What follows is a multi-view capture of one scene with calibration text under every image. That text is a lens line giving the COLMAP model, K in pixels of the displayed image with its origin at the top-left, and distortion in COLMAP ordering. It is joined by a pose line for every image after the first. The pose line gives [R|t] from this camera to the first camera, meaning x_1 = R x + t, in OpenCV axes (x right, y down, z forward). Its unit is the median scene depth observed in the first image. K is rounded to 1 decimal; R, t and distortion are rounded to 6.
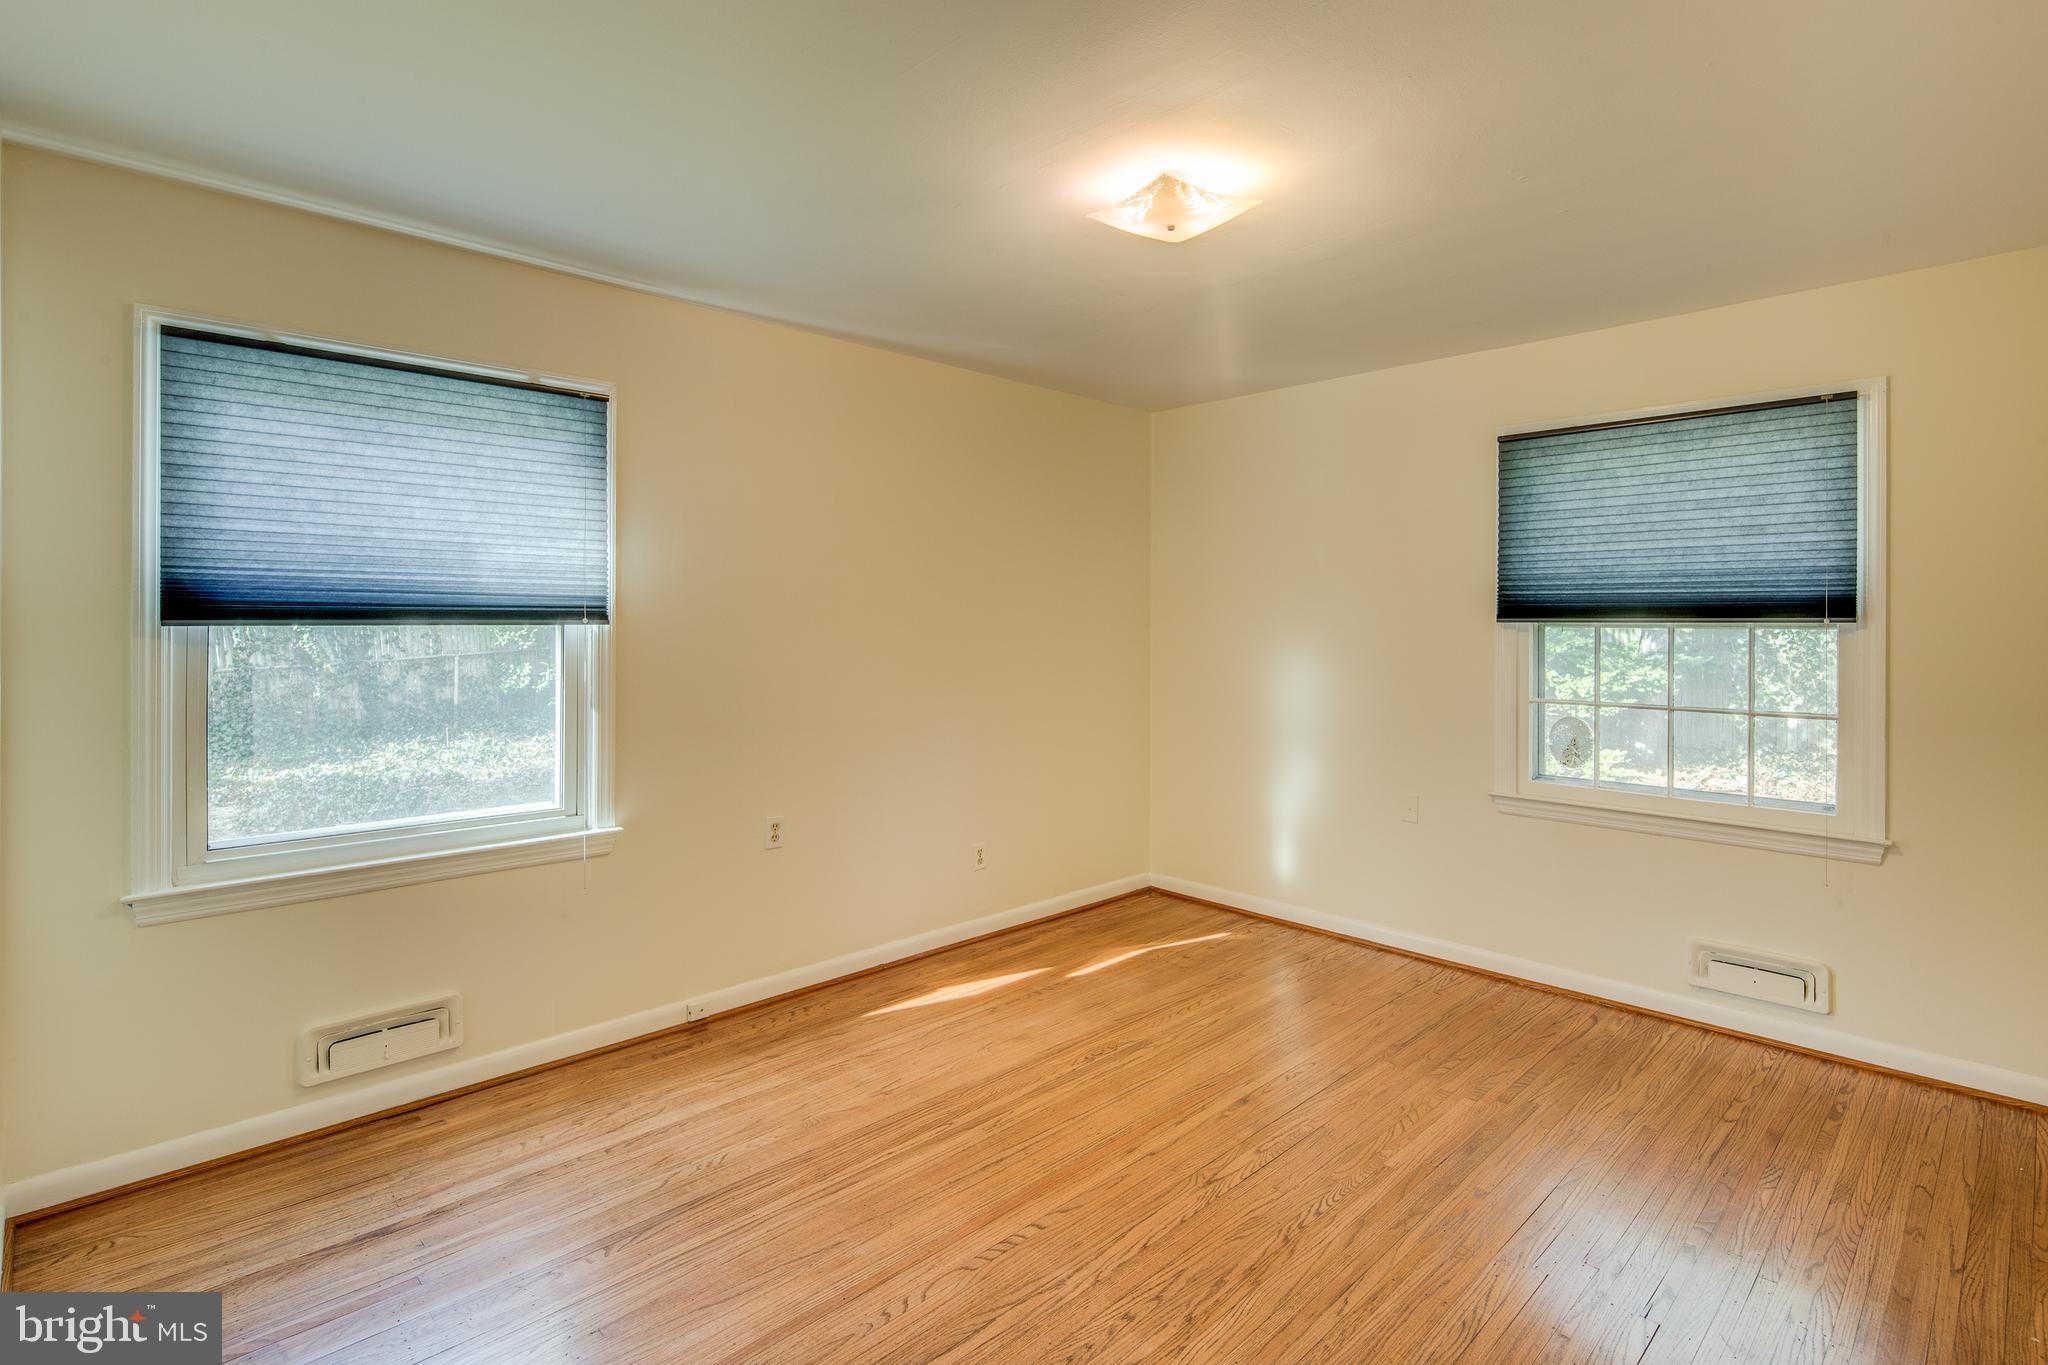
lens RADIAL K [[997.6, 0, 1027.6], [0, 997.6, 628.9], [0, 0, 1]] dist [-0.002235, -0.000921]
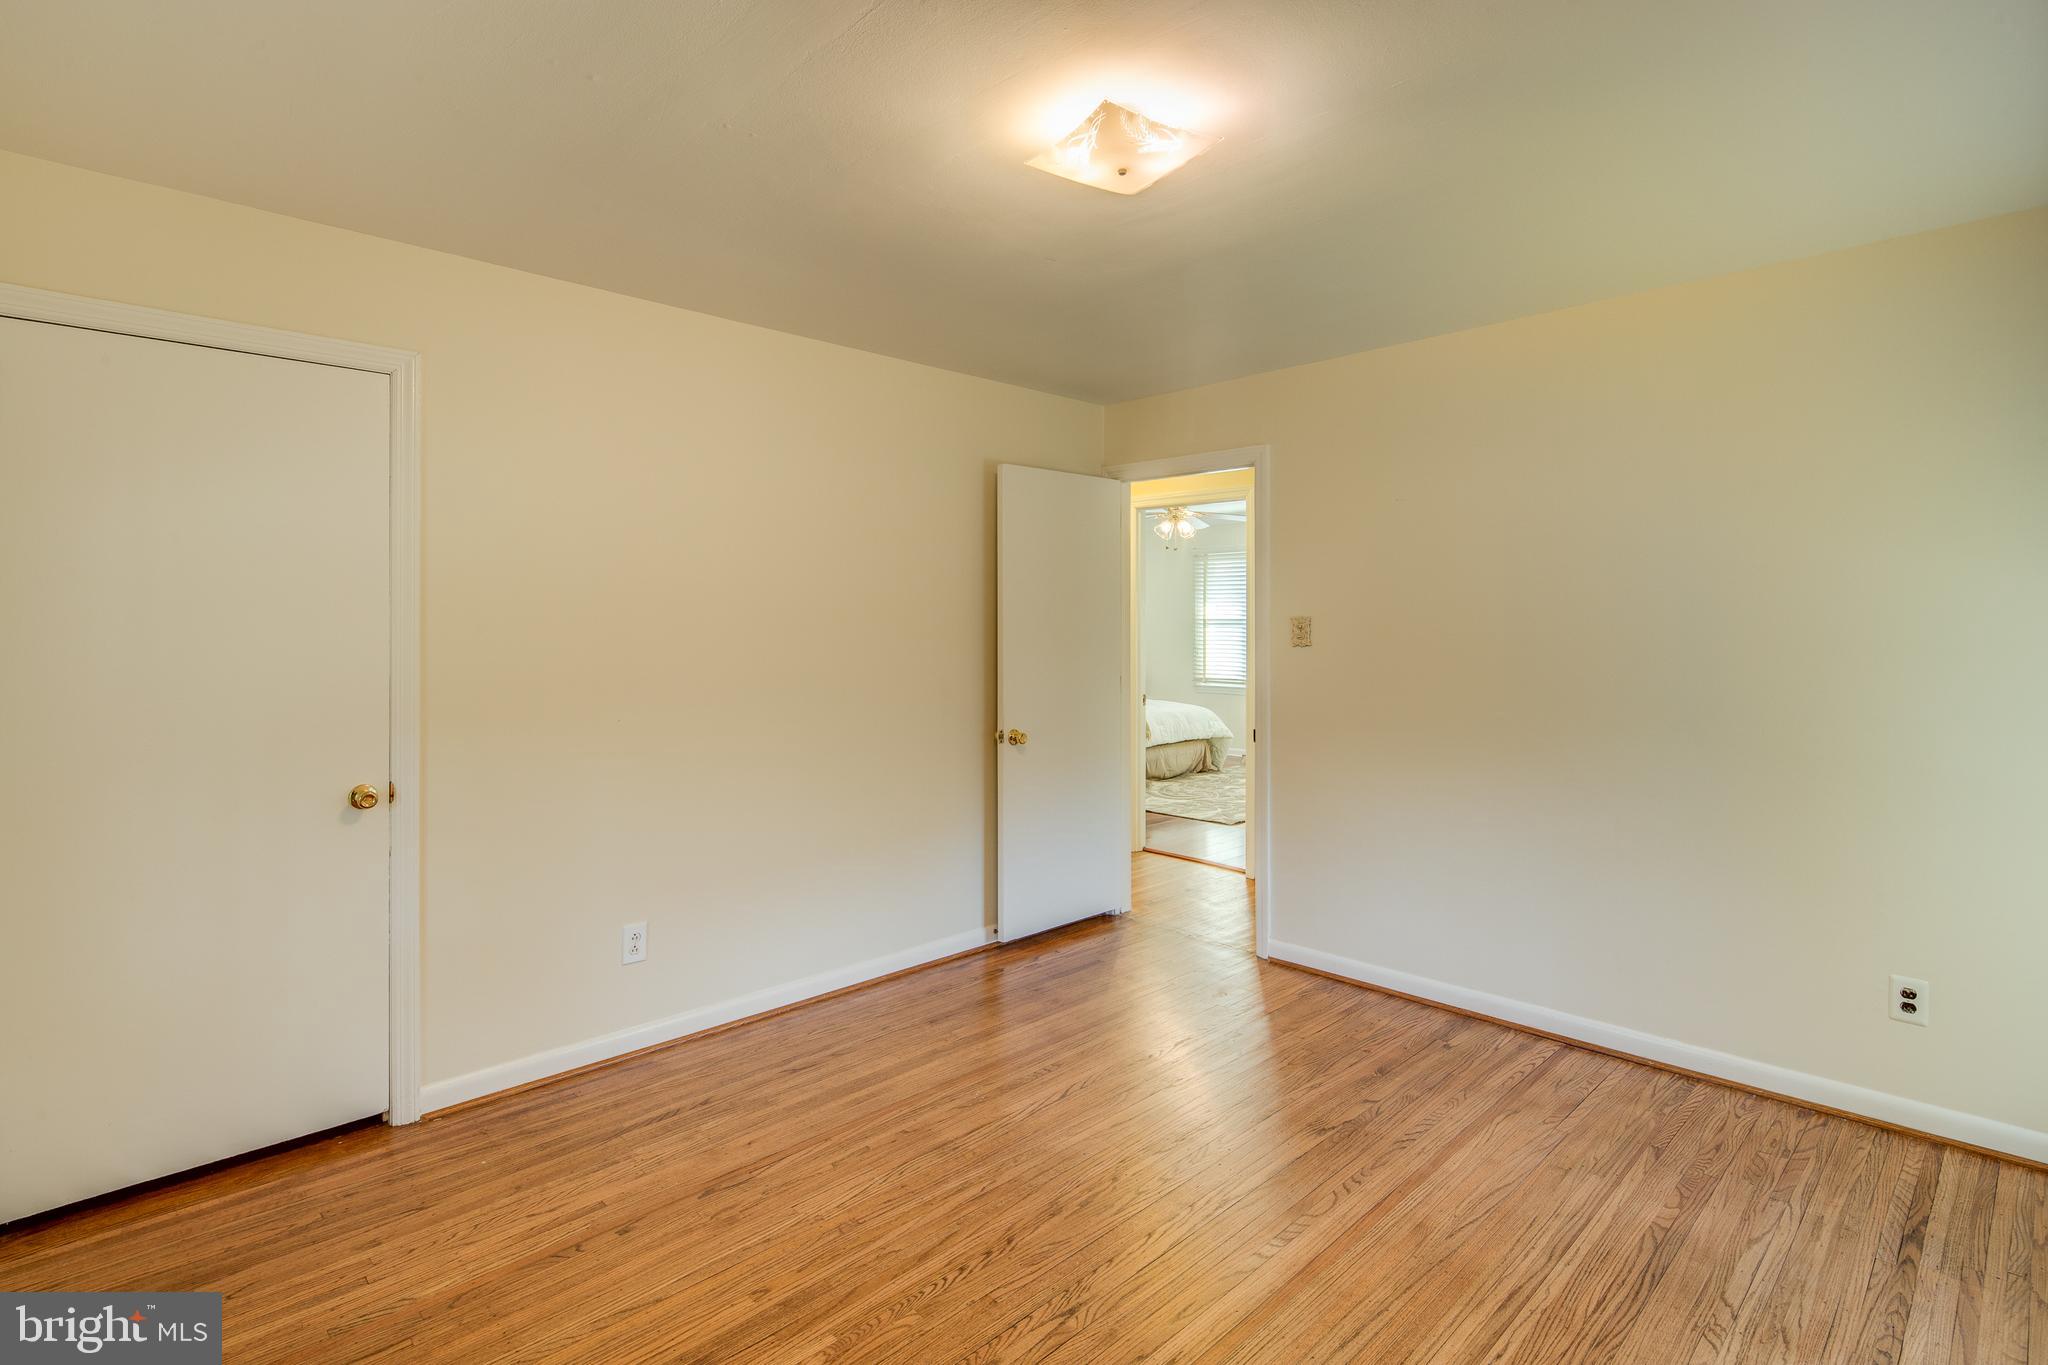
lens RADIAL K [[997.6, 0, 1027.6], [0, 997.6, 628.9], [0, 0, 1]] dist [-0.002235, -0.000921]
pose [[-0.999998, -0.001219, 0.001373, 0.236598], [-0.001202, 0.999928, 0.011935, -0.018040], [-0.001387, 0.011934, -0.999928, 1.966045]]
